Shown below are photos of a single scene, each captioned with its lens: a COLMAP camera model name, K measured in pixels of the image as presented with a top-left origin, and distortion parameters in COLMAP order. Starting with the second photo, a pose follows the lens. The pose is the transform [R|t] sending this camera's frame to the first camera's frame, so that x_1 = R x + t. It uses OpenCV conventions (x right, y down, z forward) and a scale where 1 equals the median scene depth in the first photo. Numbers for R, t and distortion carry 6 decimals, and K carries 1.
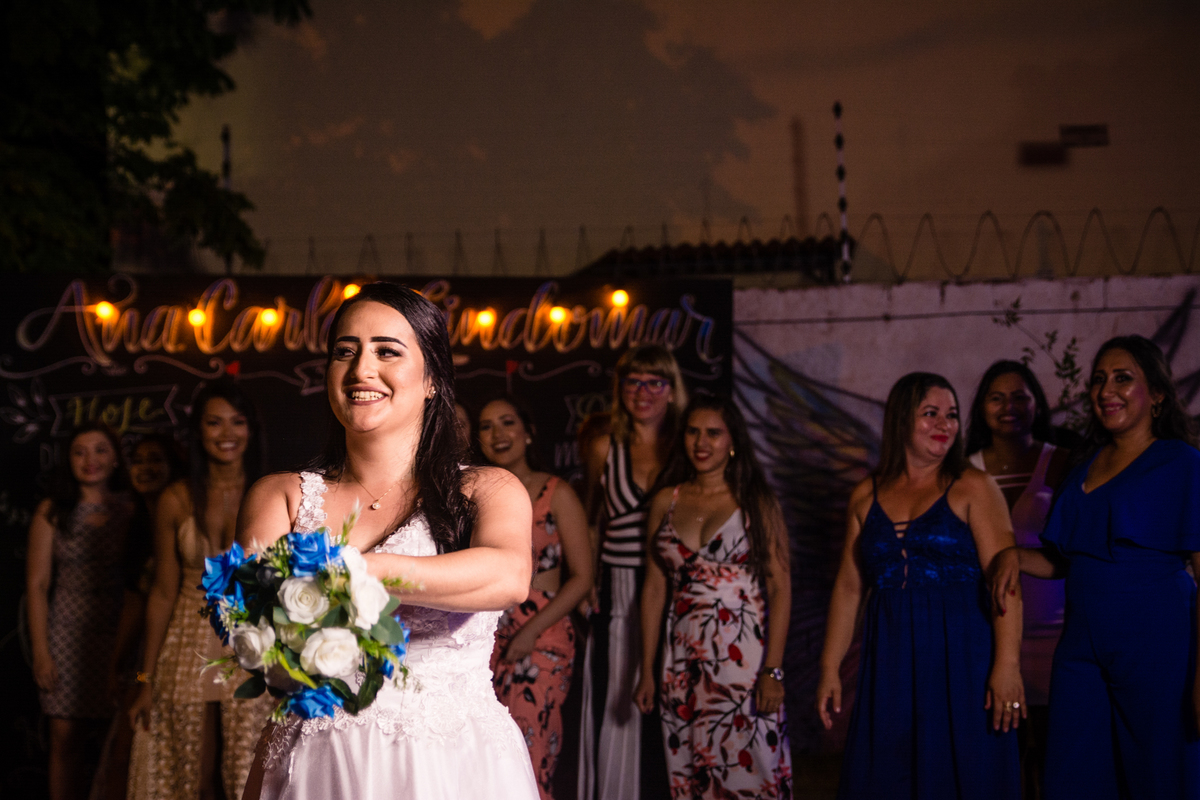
lens RADIAL K [[2928.4, 0, 606.3], [0, 2928.4, 398.8], [0, 0, 1]] dist [-0.015883, 0.000000]
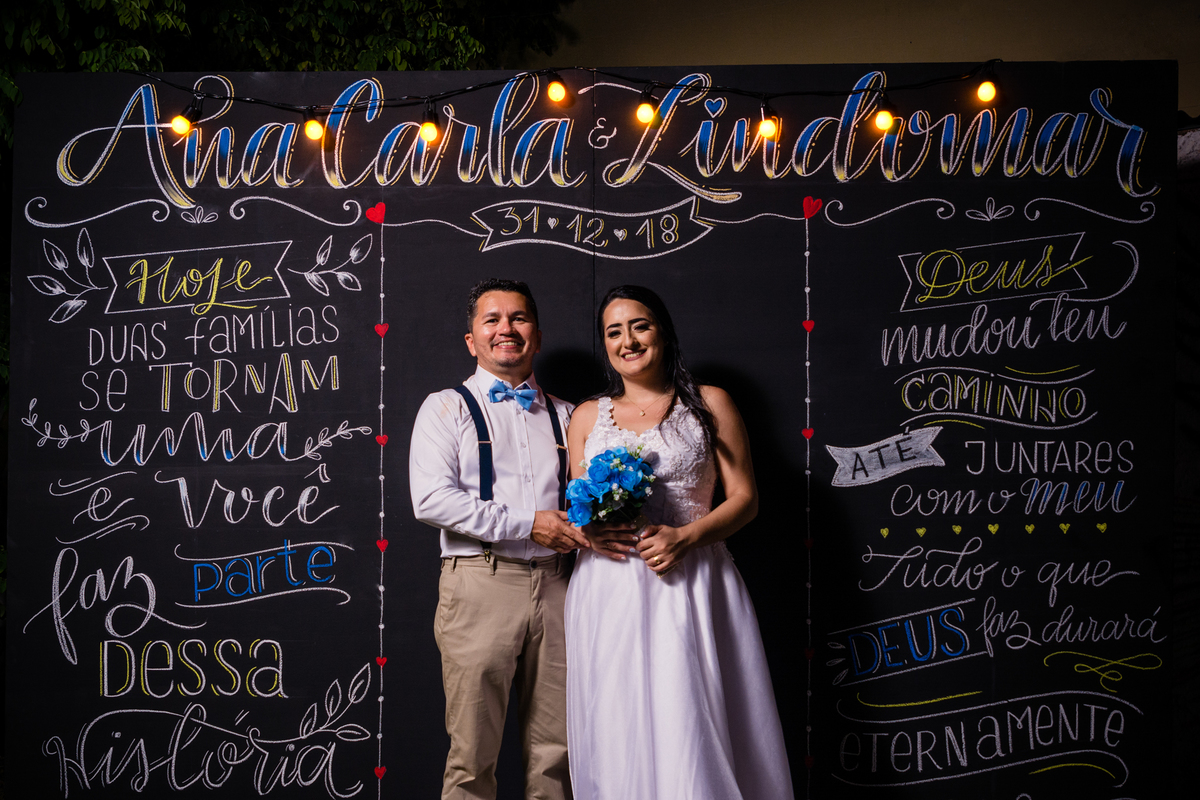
lens RADIAL K [[1380.5, 0, 581.0], [0, 1380.5, 384.2], [0, 0, 1]] dist [-0.010336, 0.000000]
pose [[0.964413, -0.003306, -0.264380, -0.001456], [-0.000099, 0.999917, -0.012867, 0.031779], [0.264400, 0.012435, 0.964333, 0.708909]]
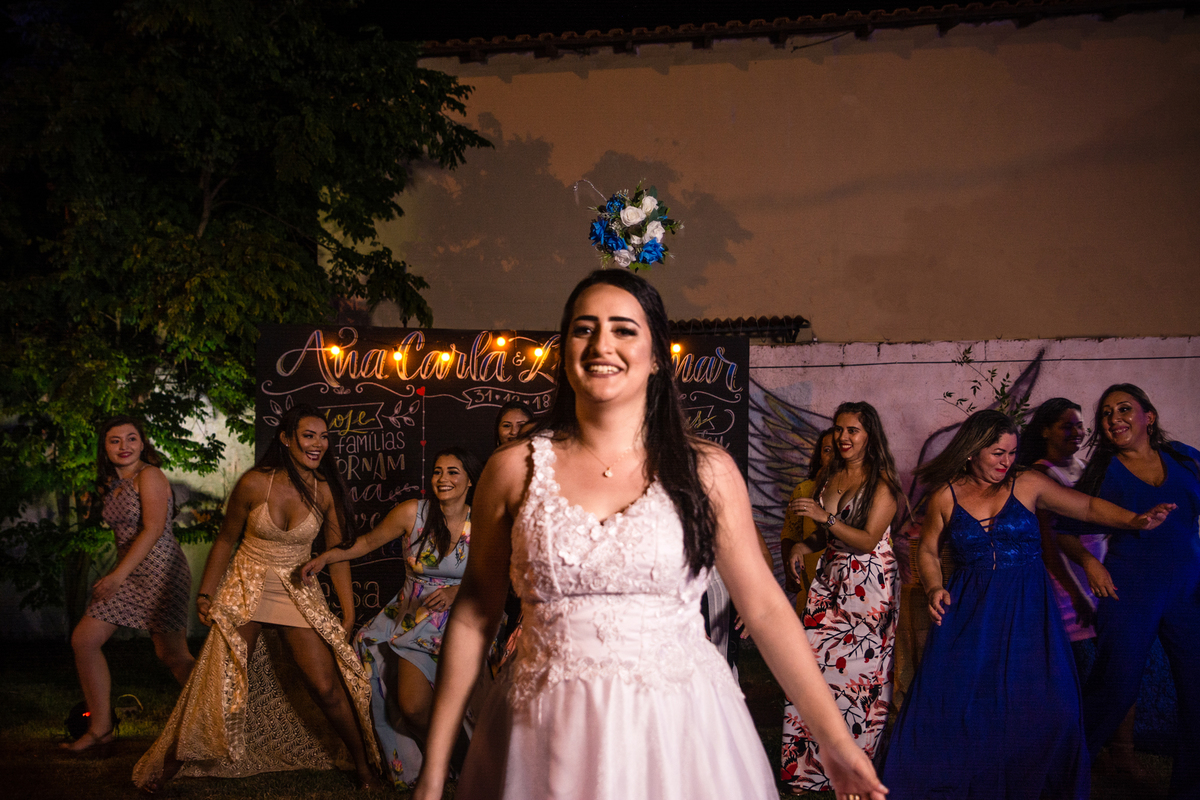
lens RADIAL K [[1380.5, 0, 554.8], [0, 1380.5, 389.4], [0, 0, 1]] dist [-0.010336, 0.000000]
pose [[0.999923, 0.007625, 0.009759, -0.066070], [-0.007196, 0.999038, -0.043264, 0.018413], [-0.010080, 0.043190, 0.999016, 0.297565]]
